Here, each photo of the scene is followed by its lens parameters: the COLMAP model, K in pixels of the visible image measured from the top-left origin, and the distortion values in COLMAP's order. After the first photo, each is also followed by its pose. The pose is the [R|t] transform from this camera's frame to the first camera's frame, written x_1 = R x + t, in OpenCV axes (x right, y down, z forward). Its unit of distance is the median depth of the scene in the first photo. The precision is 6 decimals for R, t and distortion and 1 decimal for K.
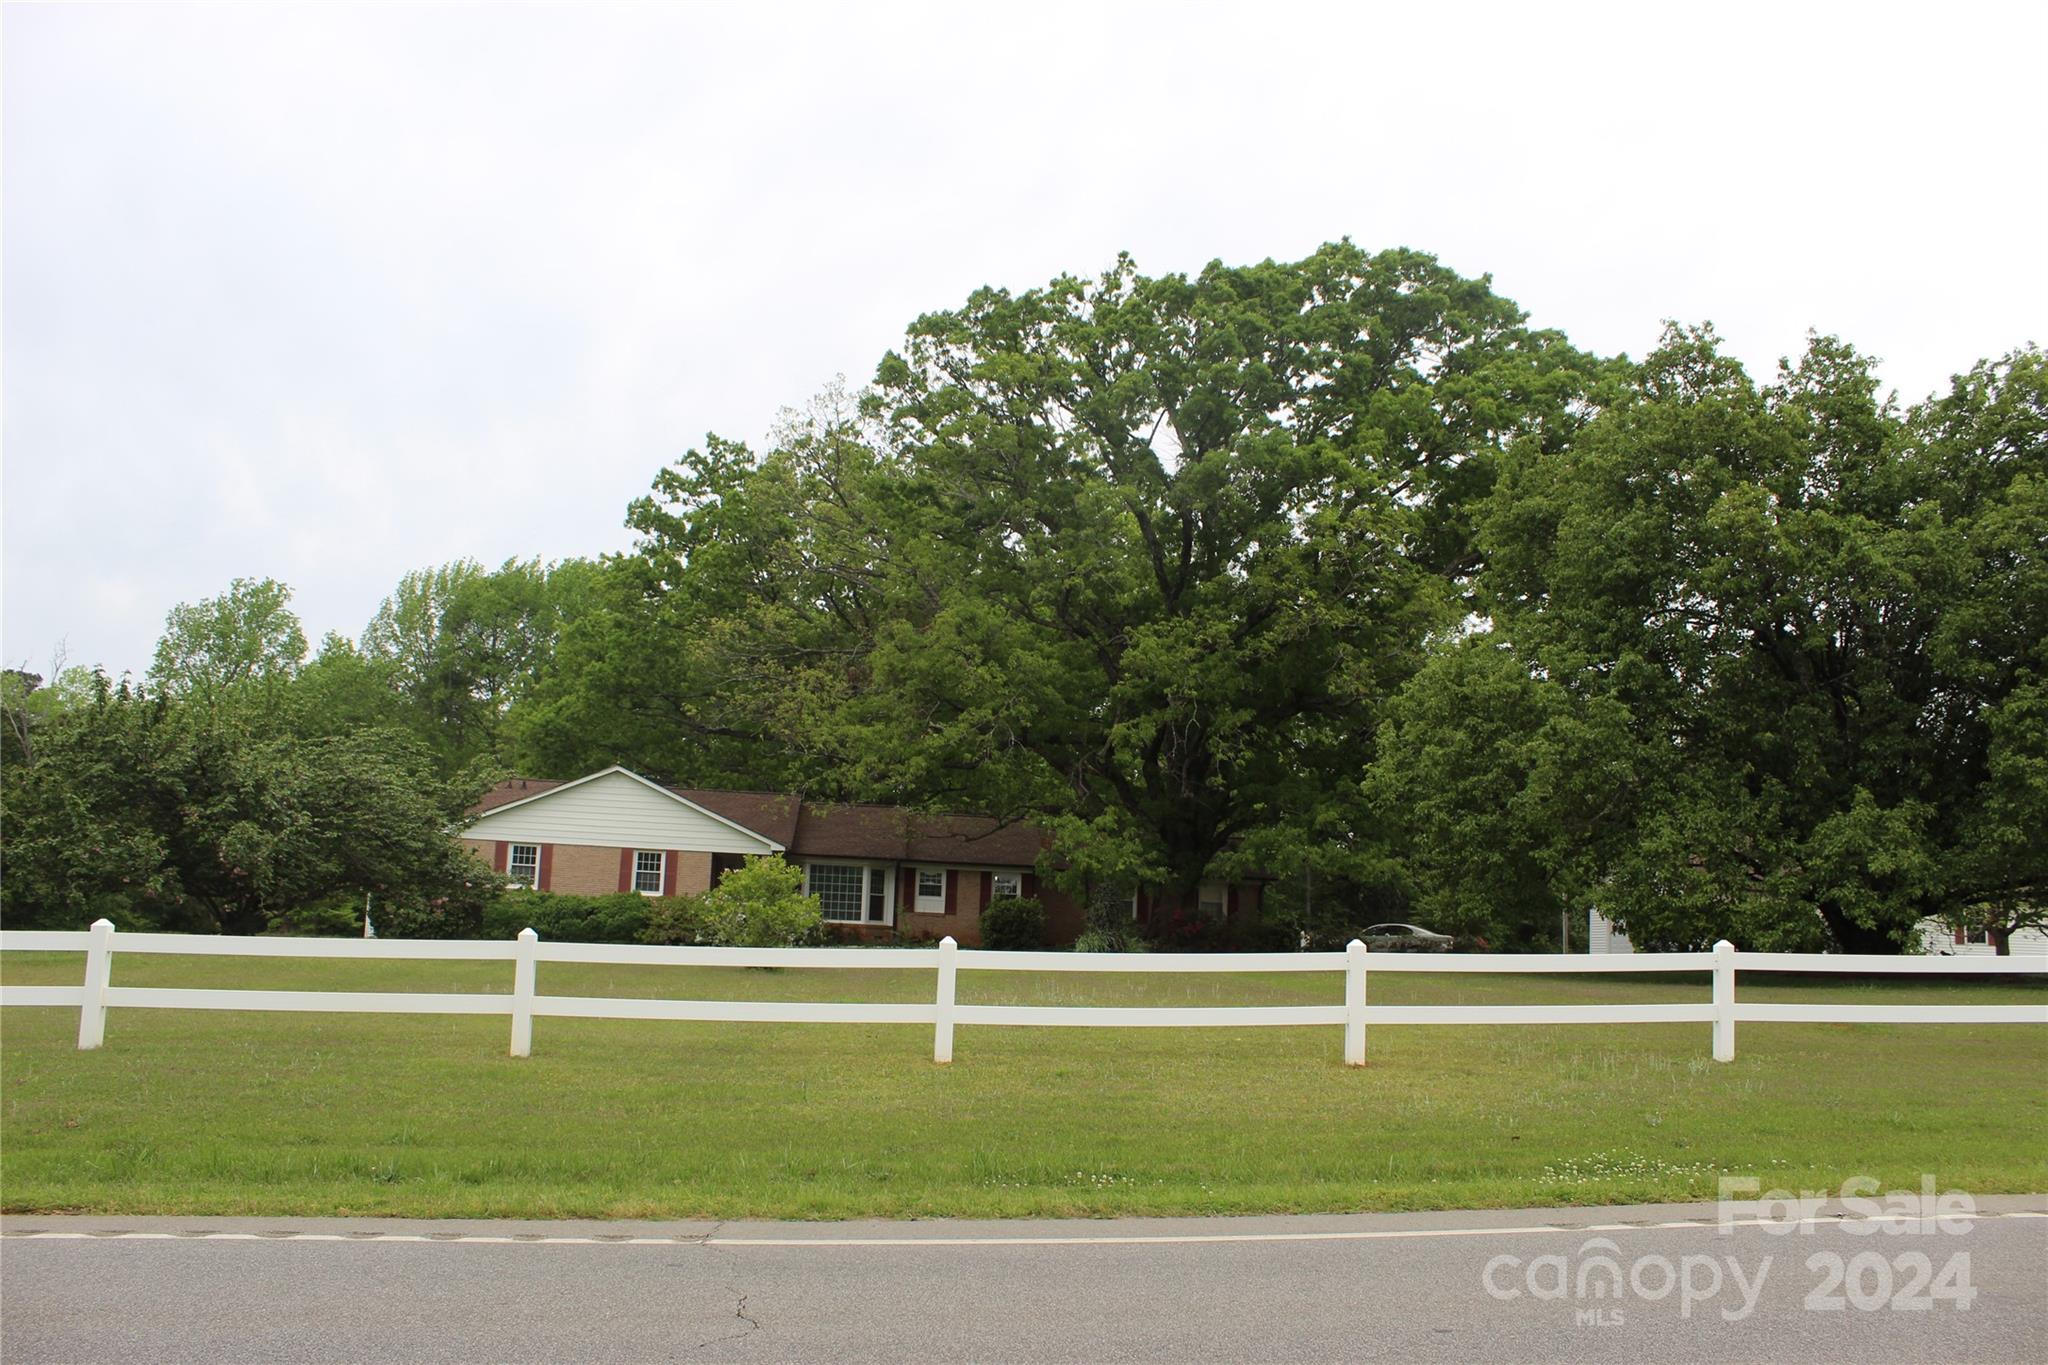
lens RADIAL K [[1711.8, 0, 1012.6], [0, 1711.8, 688.7], [0, 0, 1]] dist [-0.147896, 0.126459]
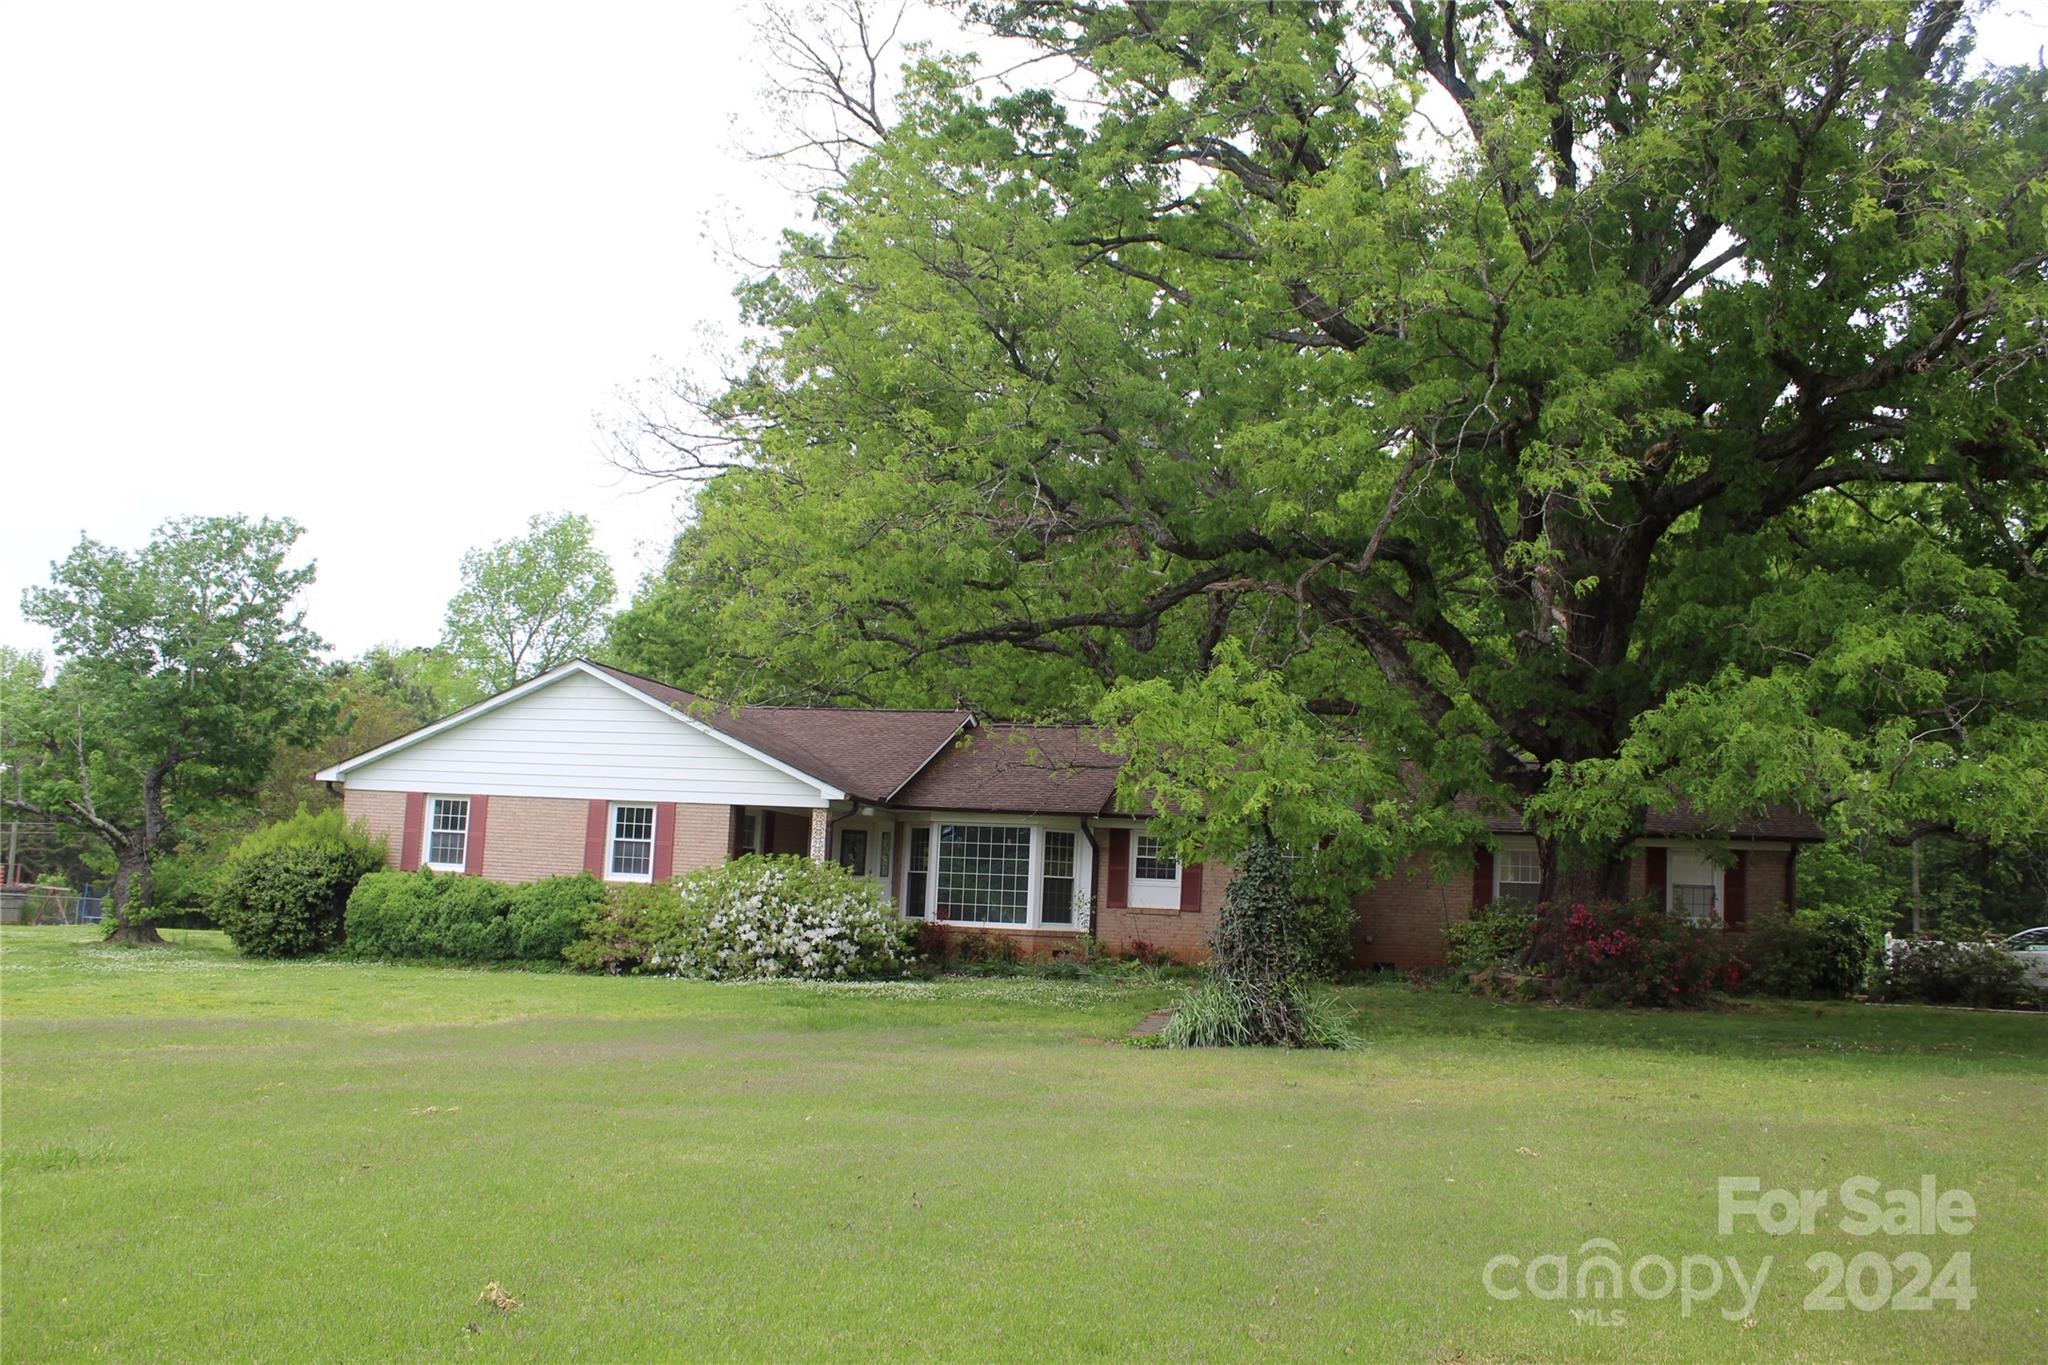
lens RADIAL K [[1711.8, 0, 1025.1], [0, 1711.8, 688.0], [0, 0, 1]] dist [-0.147896, 0.126459]
pose [[0.945762, -0.040055, -0.322382, 0.102456], [0.044256, 0.999004, 0.005707, 0.058378], [0.321833, -0.019665, 0.946592, 0.495133]]
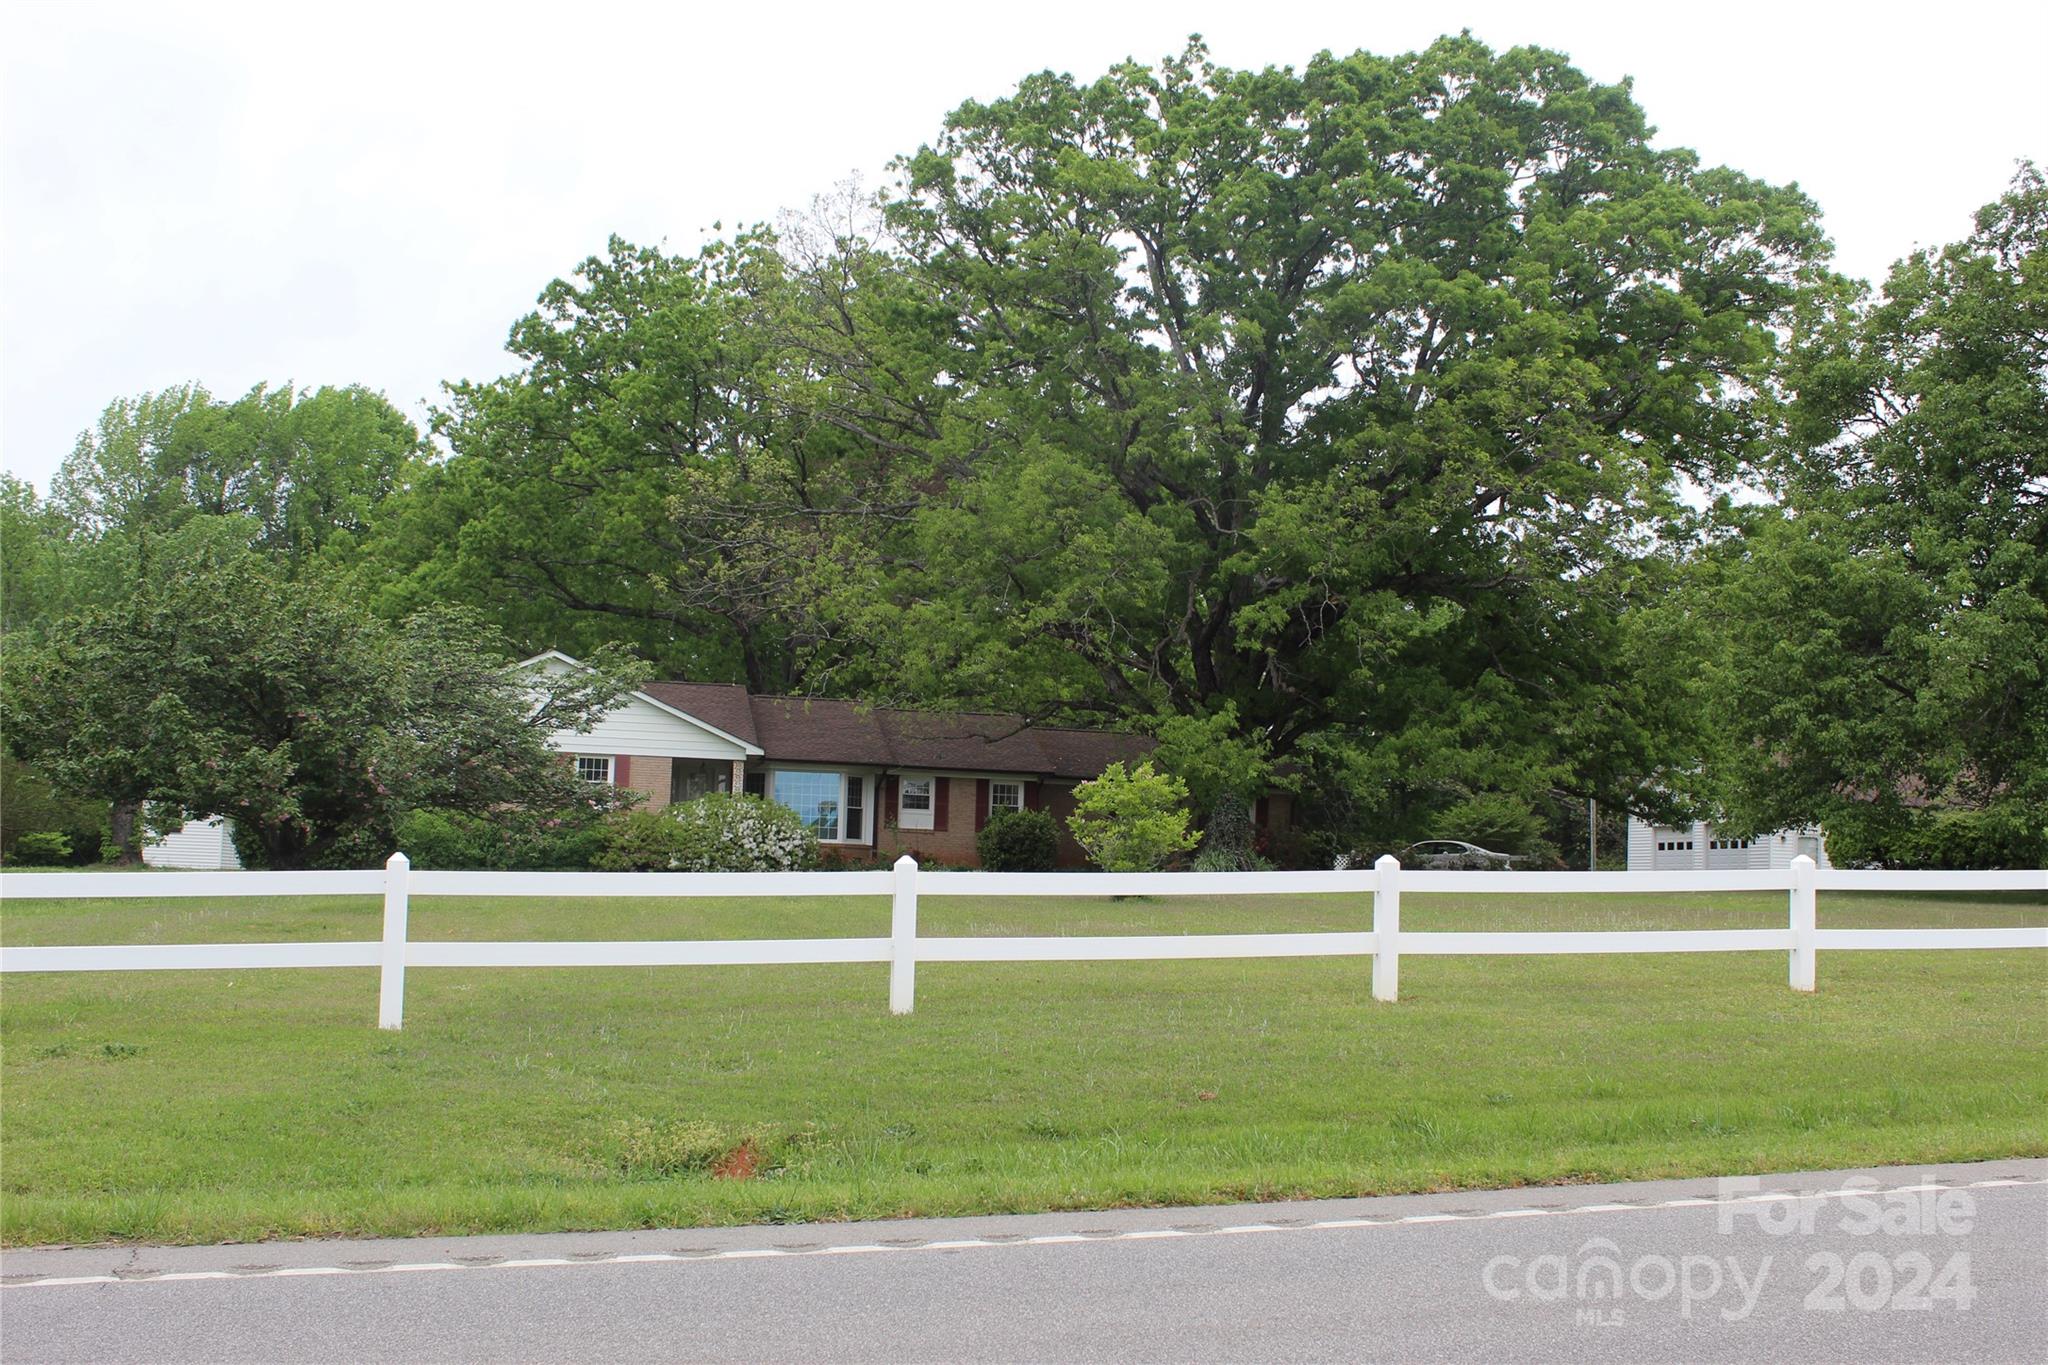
lens RADIAL K [[2081.4, 0, 1036.5], [0, 2081.4, 696.5], [0, 0, 1]] dist [-0.048479, 0.000000]
pose [[0.989262, 0.002211, 0.146135, -0.150331], [-0.012215, 0.997638, 0.067593, -0.002513], [-0.145641, -0.068652, 0.986953, -0.007080]]
